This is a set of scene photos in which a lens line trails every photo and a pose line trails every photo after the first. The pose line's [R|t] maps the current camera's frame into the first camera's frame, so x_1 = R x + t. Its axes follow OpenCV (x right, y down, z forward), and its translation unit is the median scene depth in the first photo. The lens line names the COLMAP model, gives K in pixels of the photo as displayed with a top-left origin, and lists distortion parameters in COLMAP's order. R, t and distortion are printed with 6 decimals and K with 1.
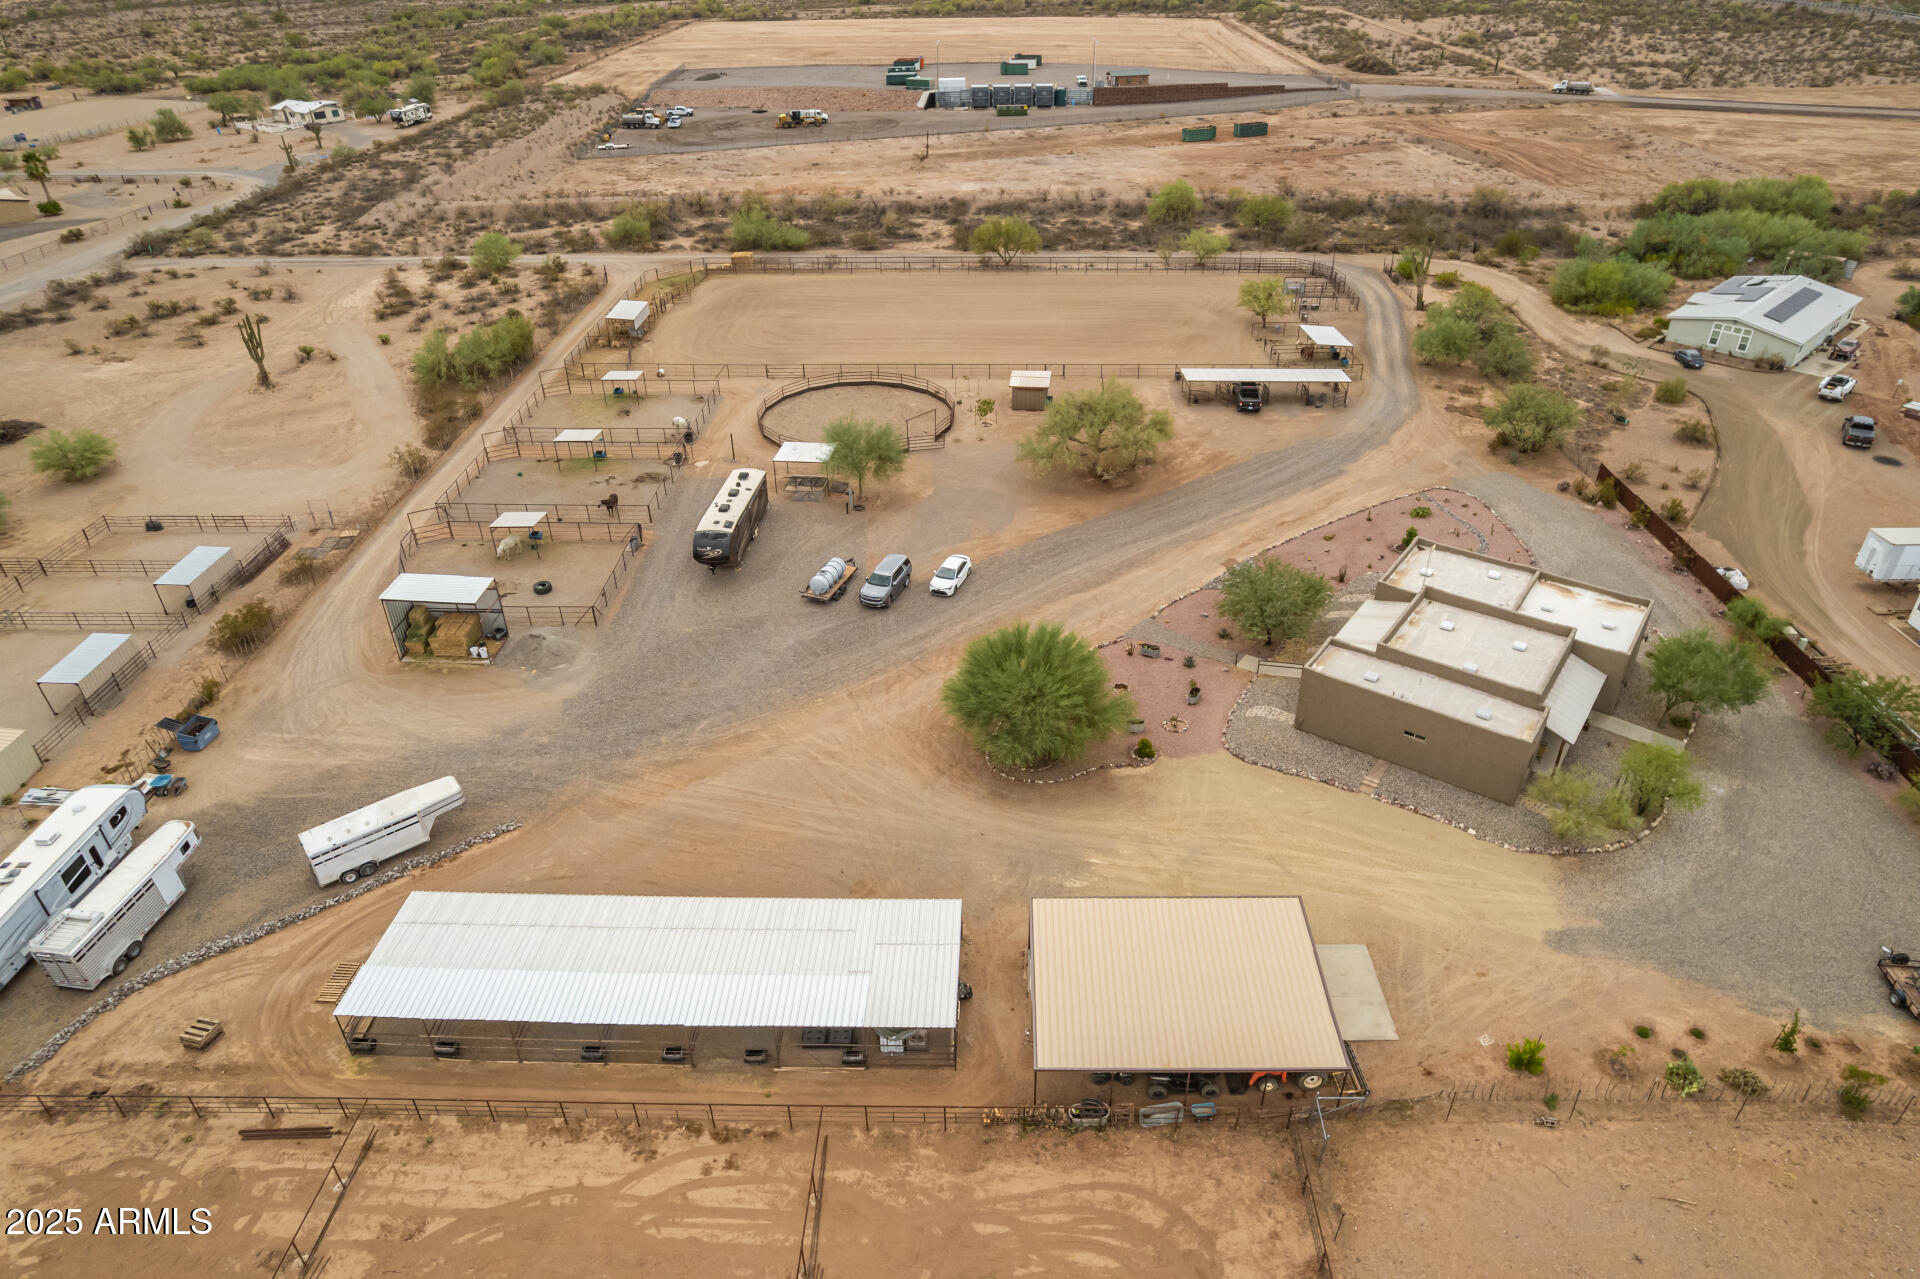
lens RADIAL K [[1231.6, 0, 962.5], [0, 1231.6, 643.1], [0, 0, 1]] dist [-0.083346, 0.076268]
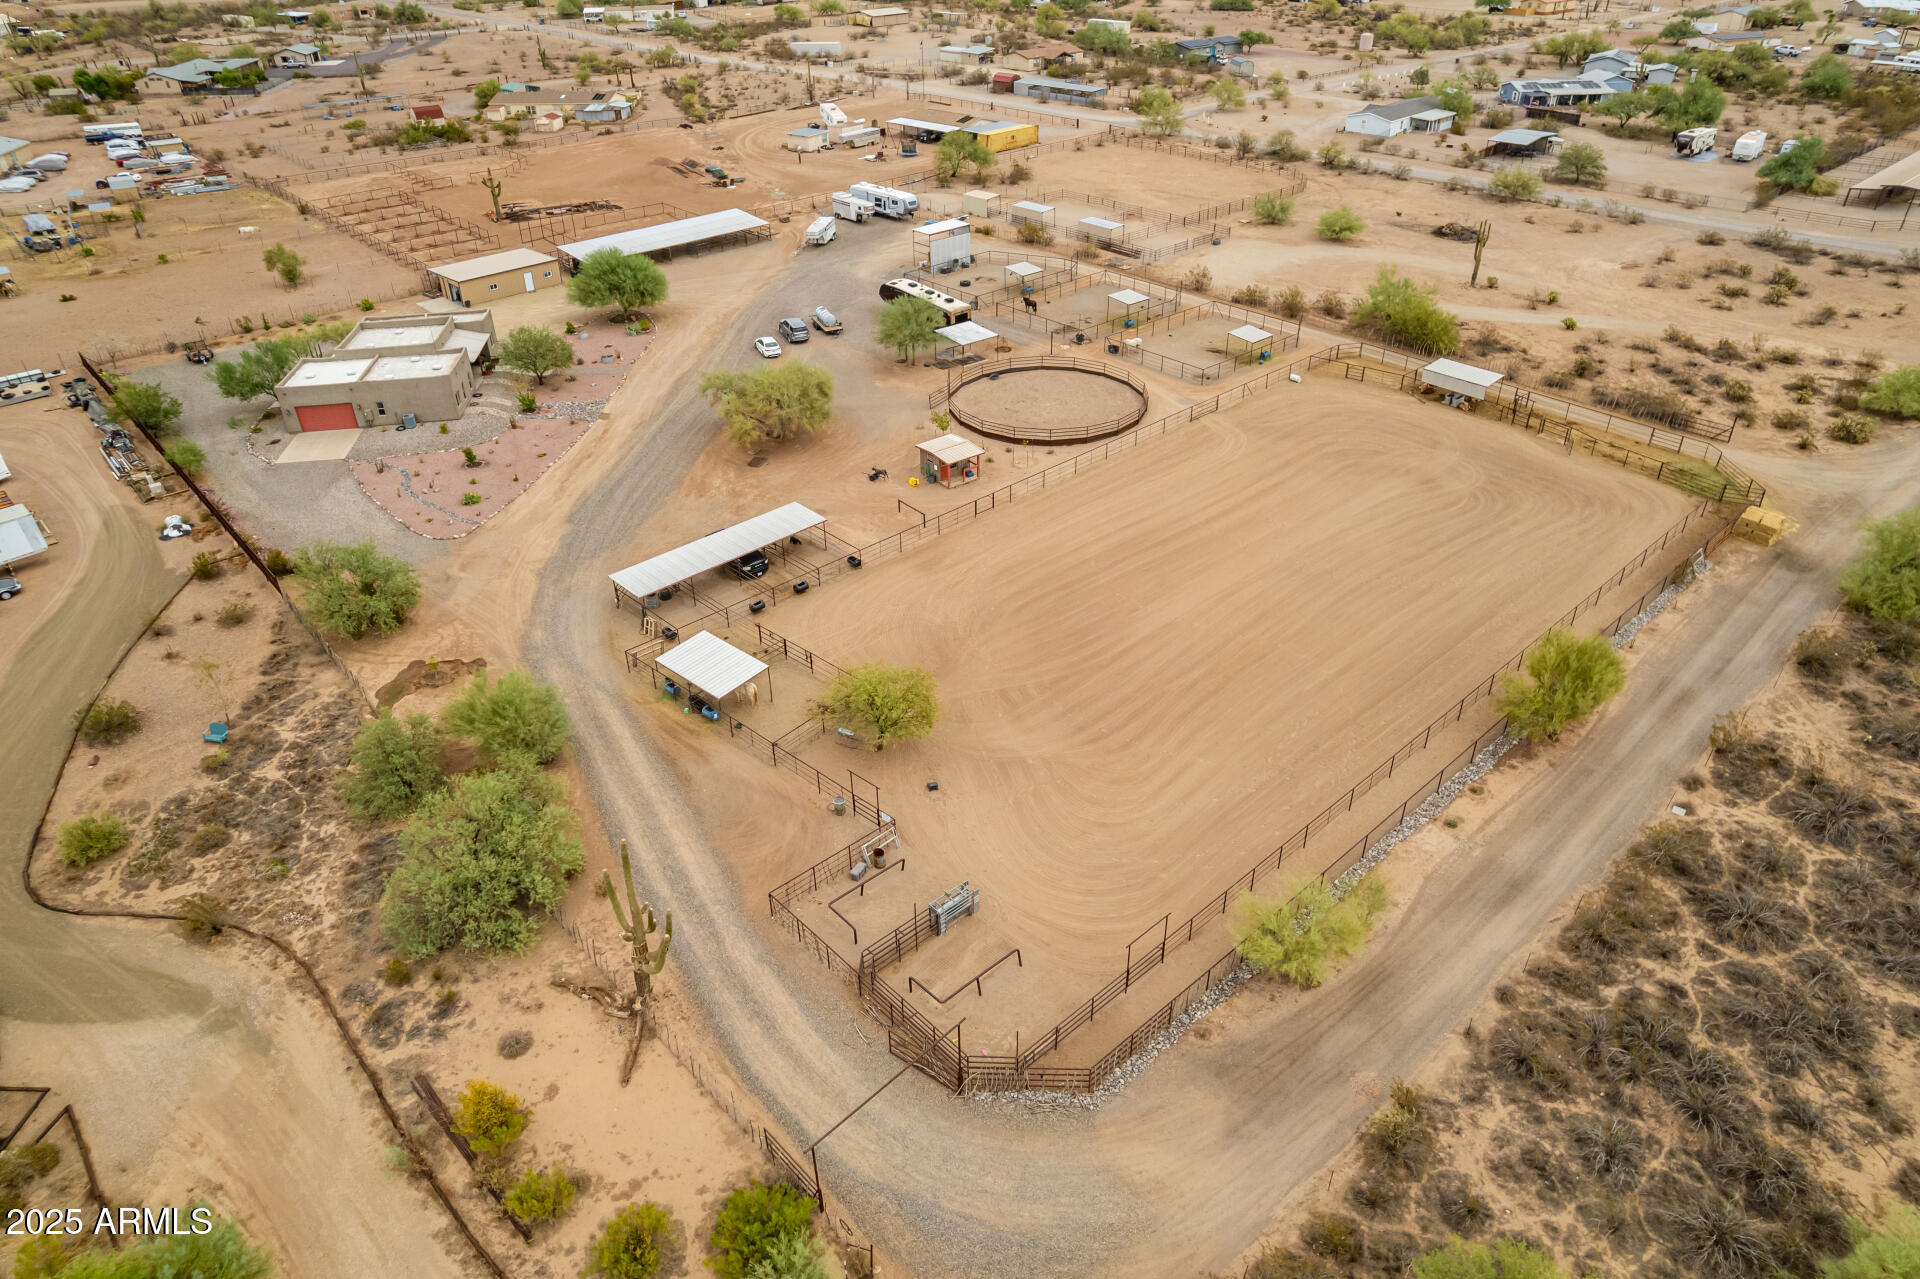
lens RADIAL K [[1231.6, 0, 962.5], [0, 1231.6, 643.1], [0, 0, 1]] dist [-0.083346, 0.076268]
pose [[-0.720495, 0.394549, -0.570278, 0.660863], [-0.350292, 0.502663, 0.790332, -0.926366], [0.598483, 0.769195, -0.223959, 1.464597]]
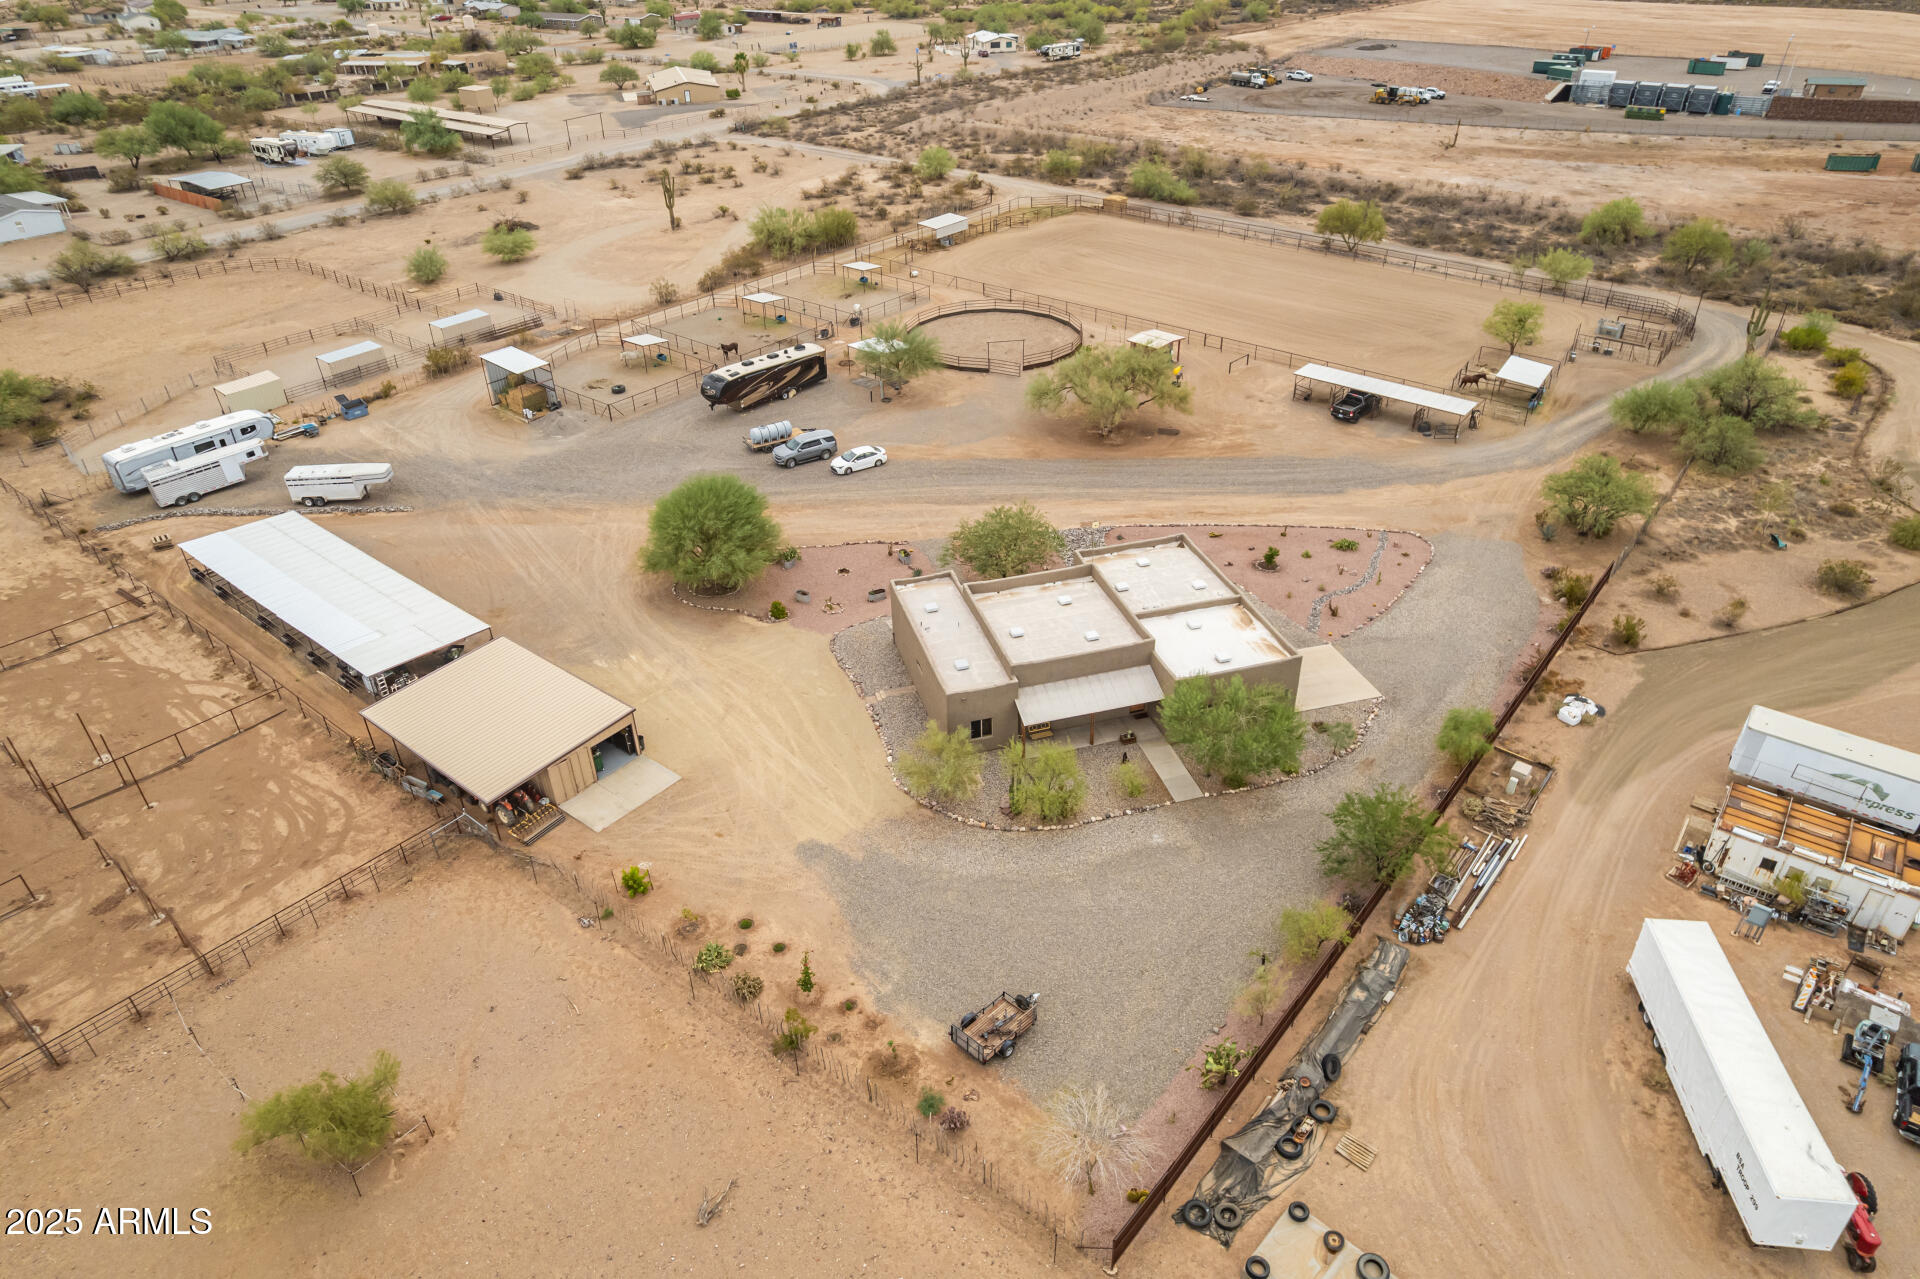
lens RADIAL K [[1231.6, 0, 962.5], [0, 1231.6, 643.1], [0, 0, 1]] dist [-0.083346, 0.076268]
pose [[0.792894, 0.331558, -0.511262, 0.597451], [-0.320615, 0.940483, 0.112683, -0.046573], [0.518195, 0.074573, 0.852005, 0.081686]]
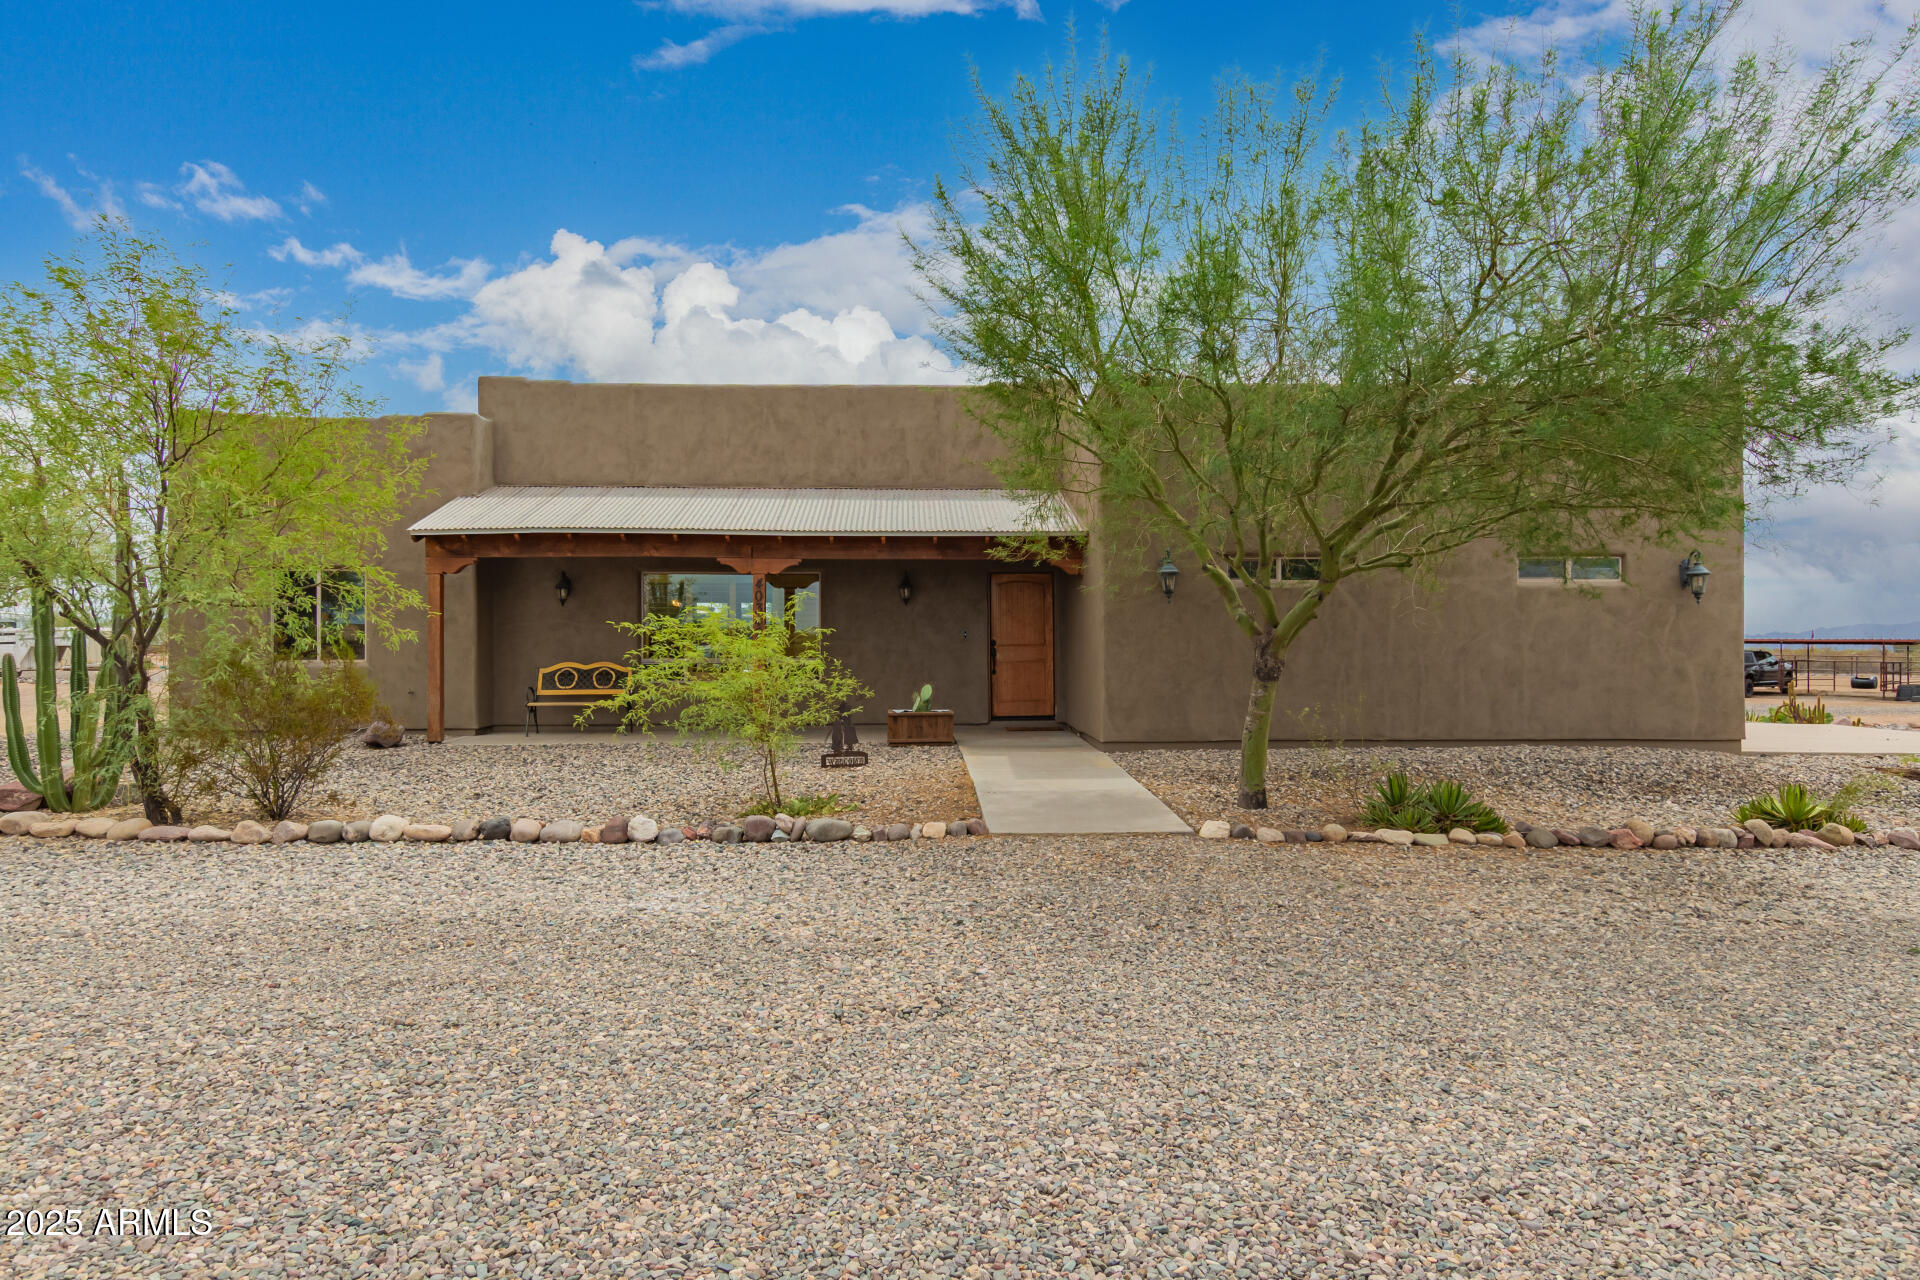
lens RADIAL K [[1189.0, 0, 960.0], [0, 1189.0, 640.0], [0, 0, 1]] dist [0.004437, 0.001084]
pose [[0.622270, 0.014558, -0.782667, 0.463737], [-0.427353, 0.844005, -0.324074, 0.080474], [0.655857, 0.536137, 0.531421, 0.607265]]
